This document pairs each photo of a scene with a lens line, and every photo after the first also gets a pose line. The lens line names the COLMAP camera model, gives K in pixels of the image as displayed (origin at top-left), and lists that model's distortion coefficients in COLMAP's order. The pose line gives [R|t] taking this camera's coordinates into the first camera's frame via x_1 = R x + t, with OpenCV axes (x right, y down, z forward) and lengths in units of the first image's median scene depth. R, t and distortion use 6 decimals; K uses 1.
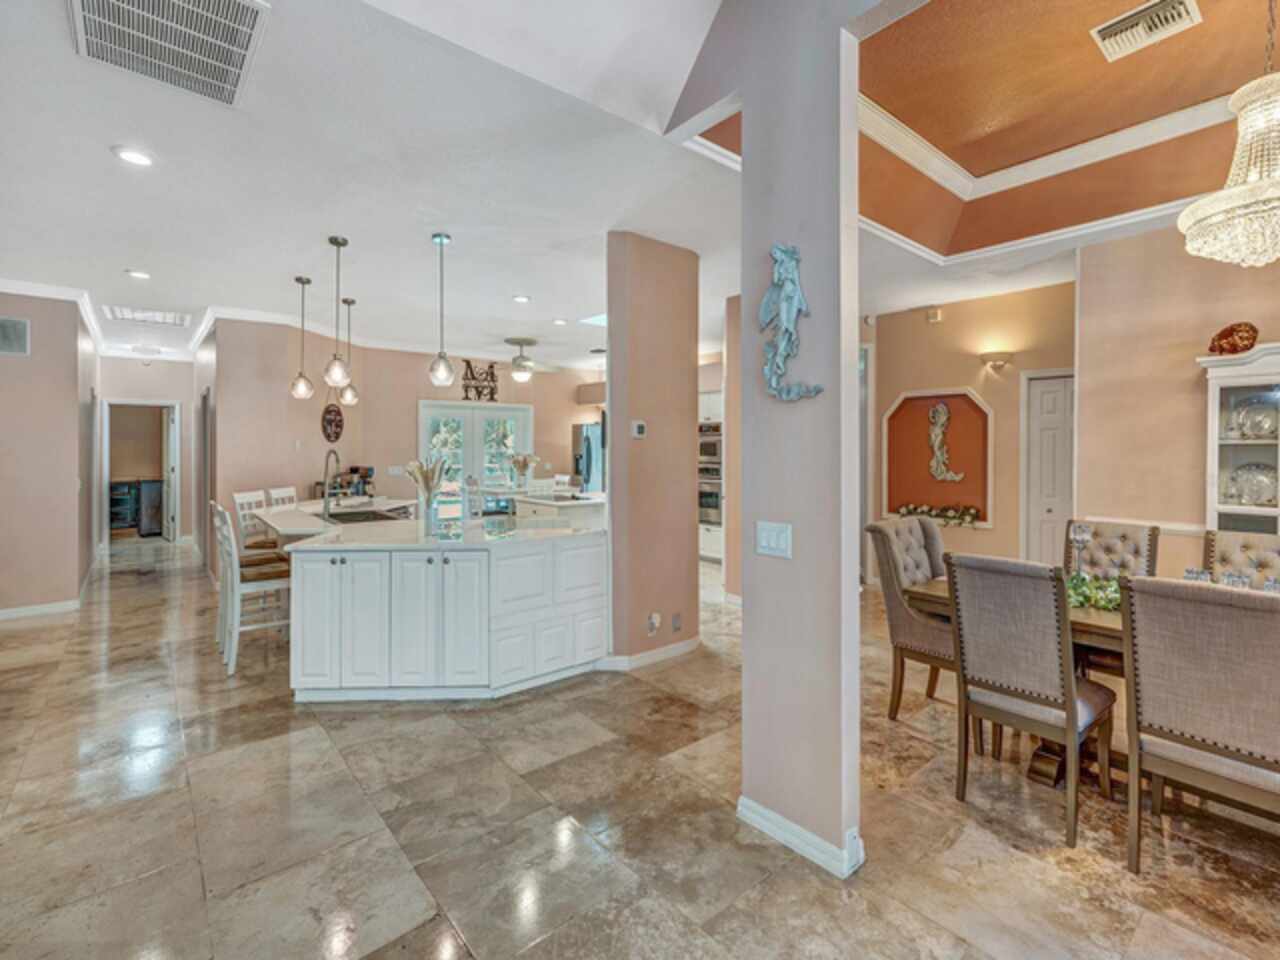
lens RADIAL K [[587.1, 0, 639.4], [0, 587.1, 466.9], [0, 0, 1]] dist [-0.005133, -0.000401]
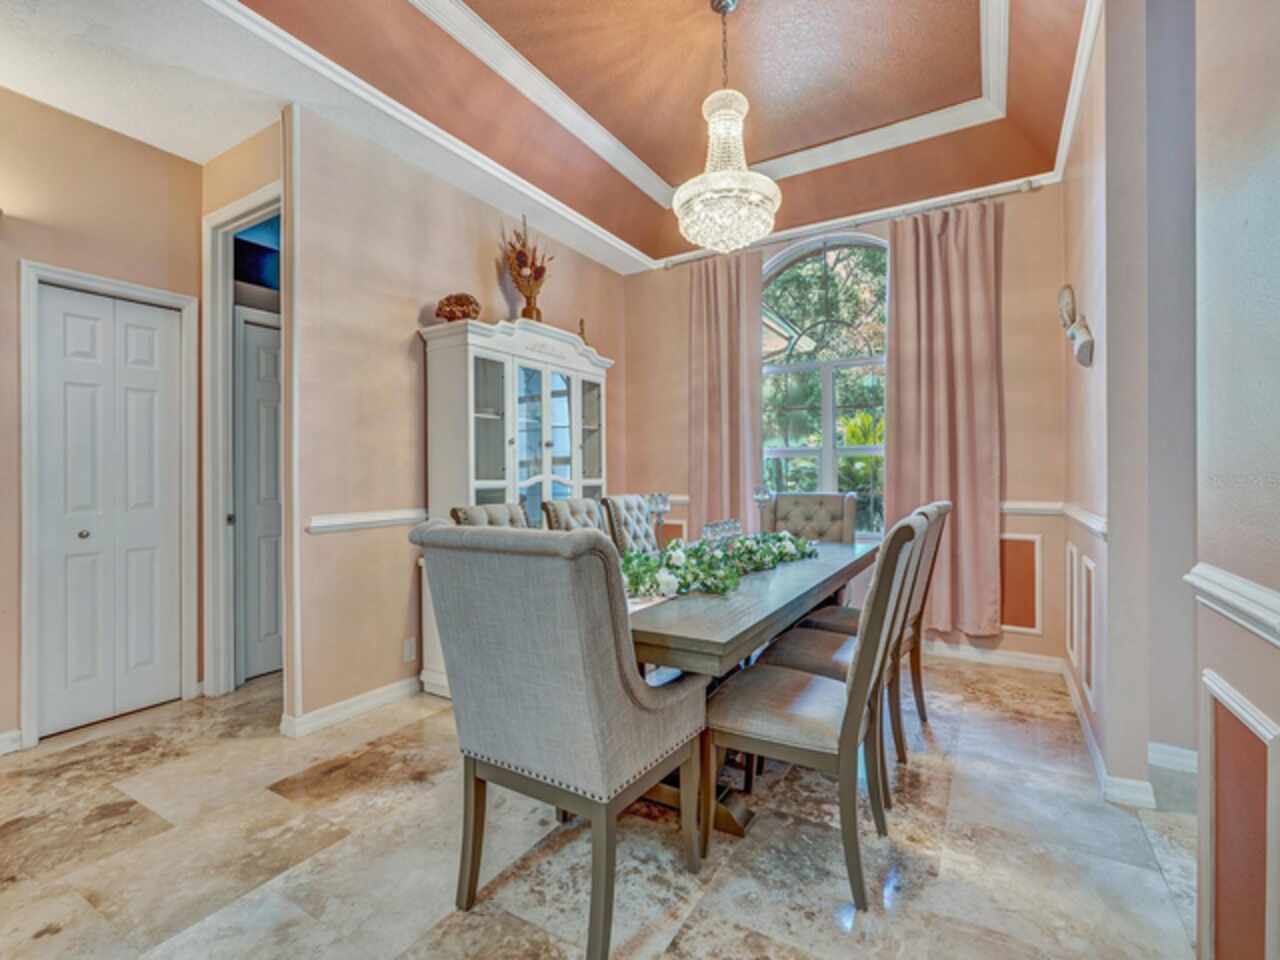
lens RADIAL K [[587.1, 0, 638.3], [0, 587.1, 475.6], [0, 0, 1]] dist [-0.005133, -0.000401]
pose [[-0.321671, 0.005122, 0.946837, 0.015192], [0.021756, 0.999761, 0.001983, 0.097664], [-0.946601, 0.021238, -0.321706, 1.653458]]
